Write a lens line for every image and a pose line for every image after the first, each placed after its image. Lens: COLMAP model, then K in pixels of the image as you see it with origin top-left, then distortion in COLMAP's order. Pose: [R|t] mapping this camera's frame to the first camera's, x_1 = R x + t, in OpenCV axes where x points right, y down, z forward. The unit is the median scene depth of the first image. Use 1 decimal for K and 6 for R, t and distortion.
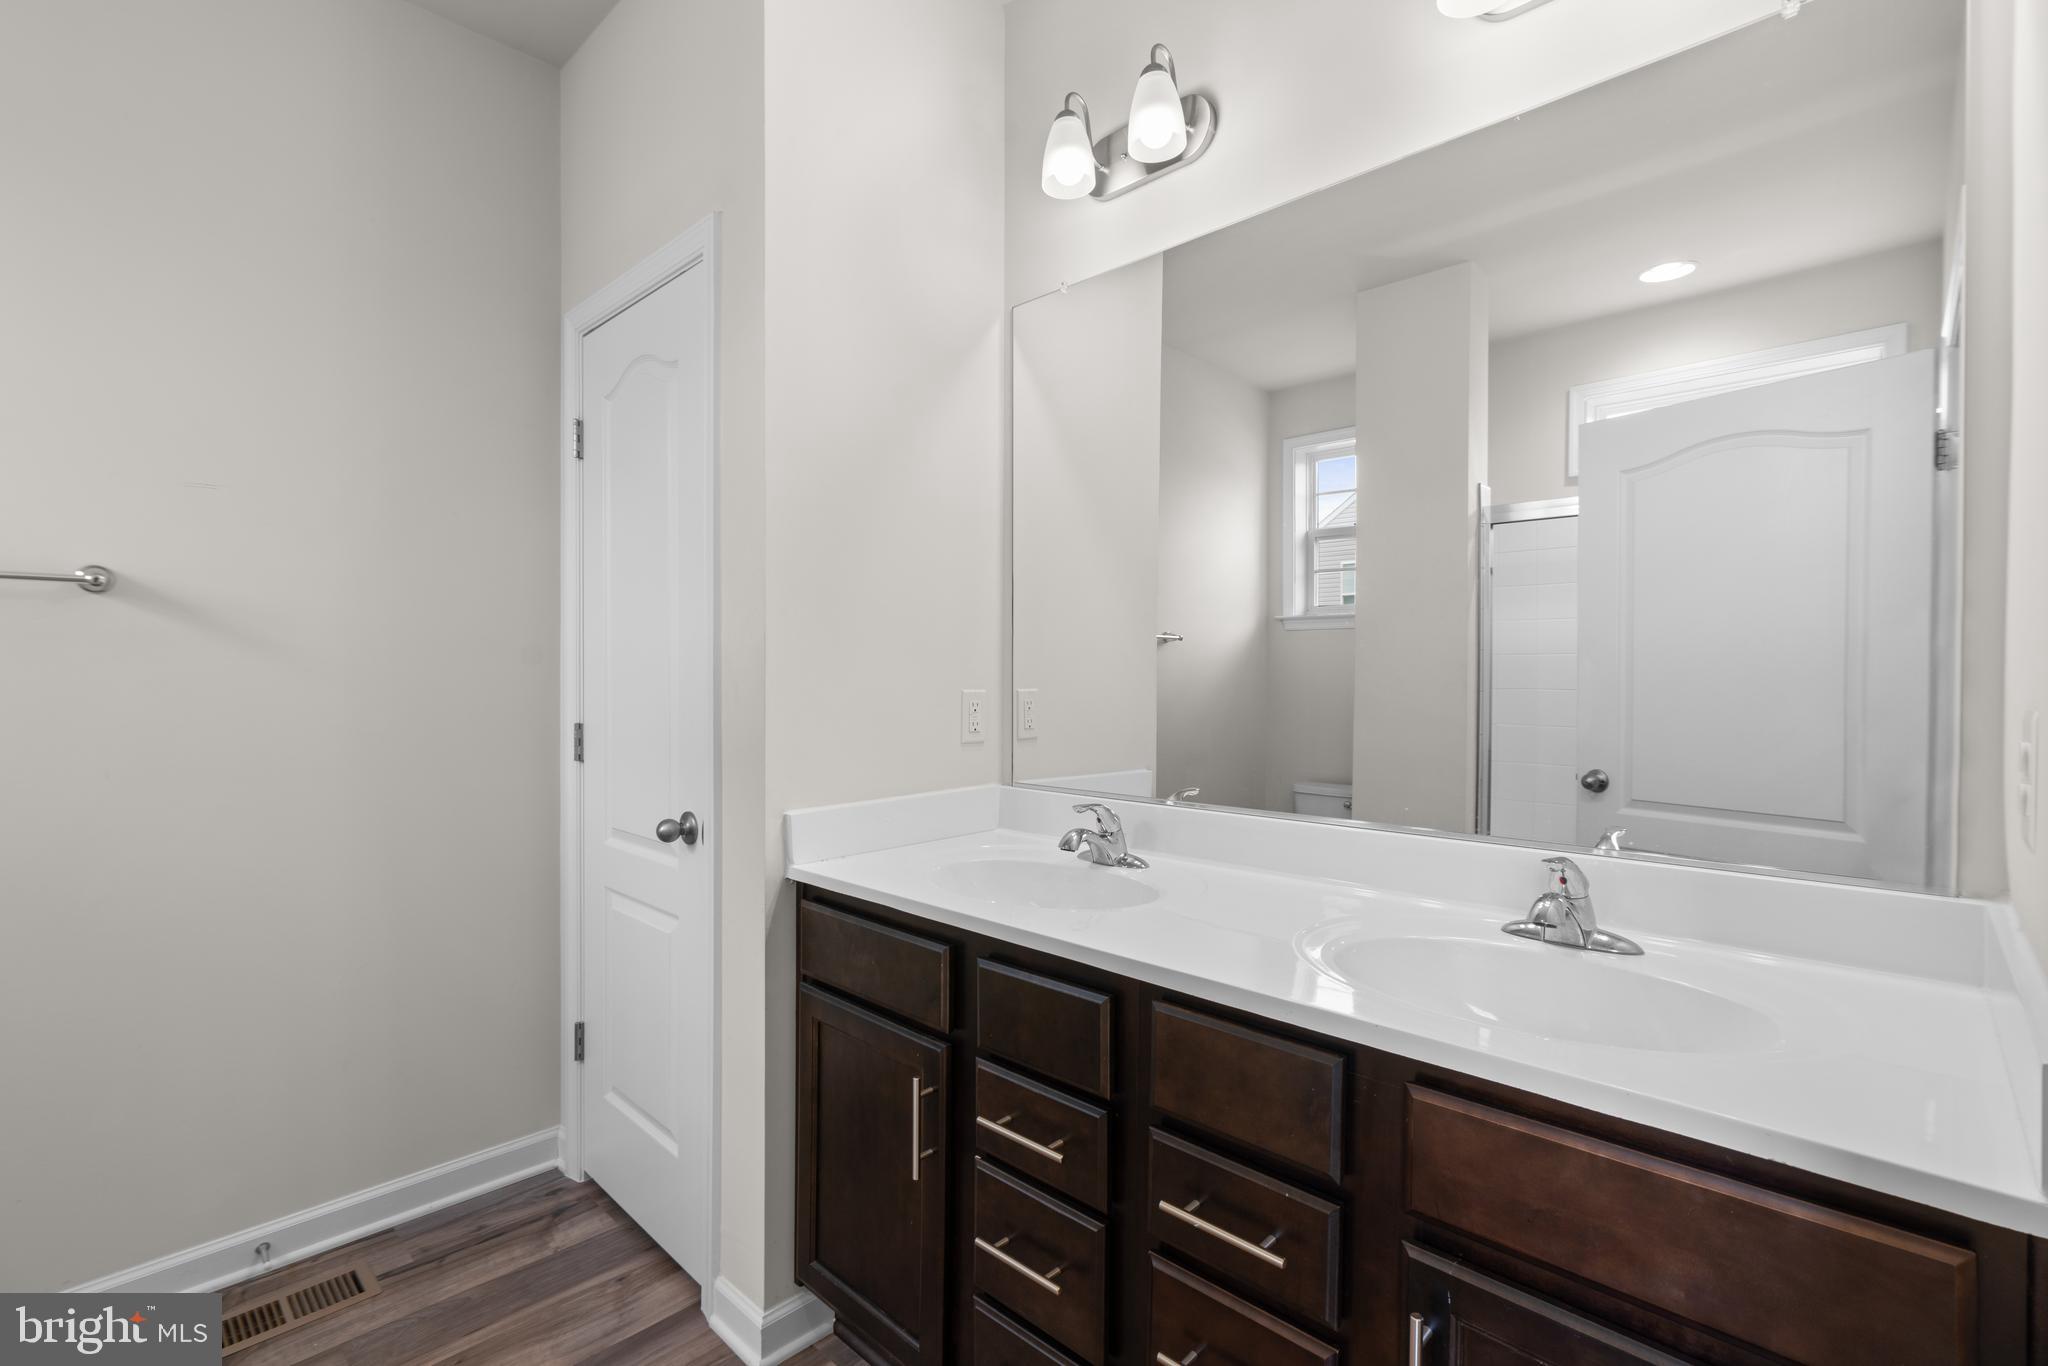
lens RADIAL K [[916.1, 0, 1020.3], [0, 916.1, 694.8], [0, 0, 1]] dist [-0.015021, 0.005643]
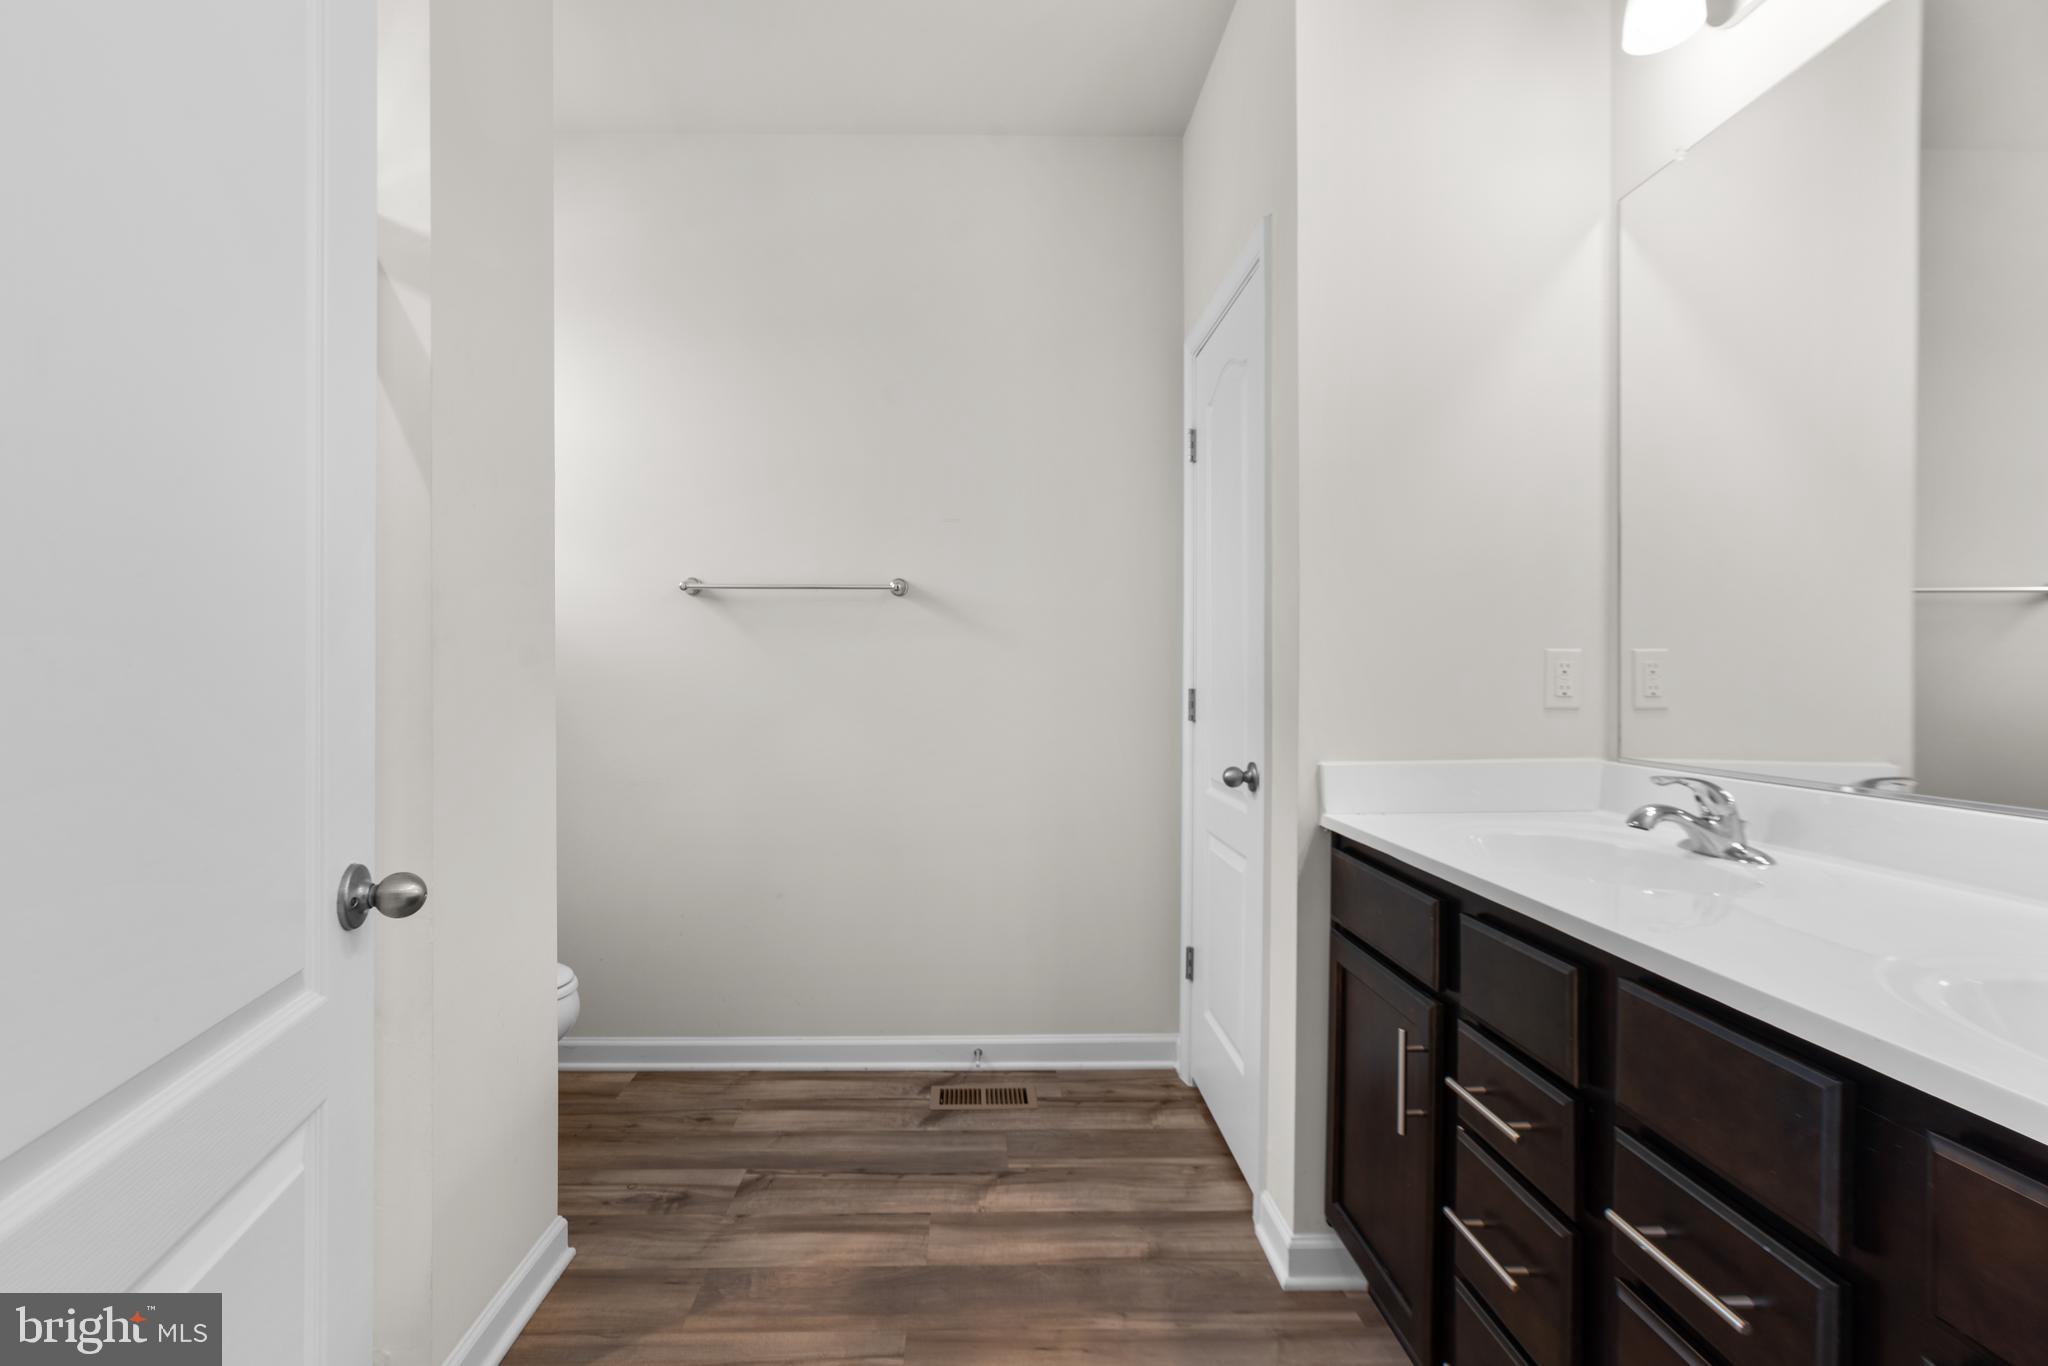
lens RADIAL K [[916.1, 0, 1005.0], [0, 916.1, 684.7], [0, 0, 1]] dist [-0.015021, 0.005643]
pose [[0.712310, 0.001575, -0.701863, 0.214222], [-0.012007, 0.999878, -0.009942, 0.052254], [0.701762, 0.015510, 0.712242, 0.001415]]
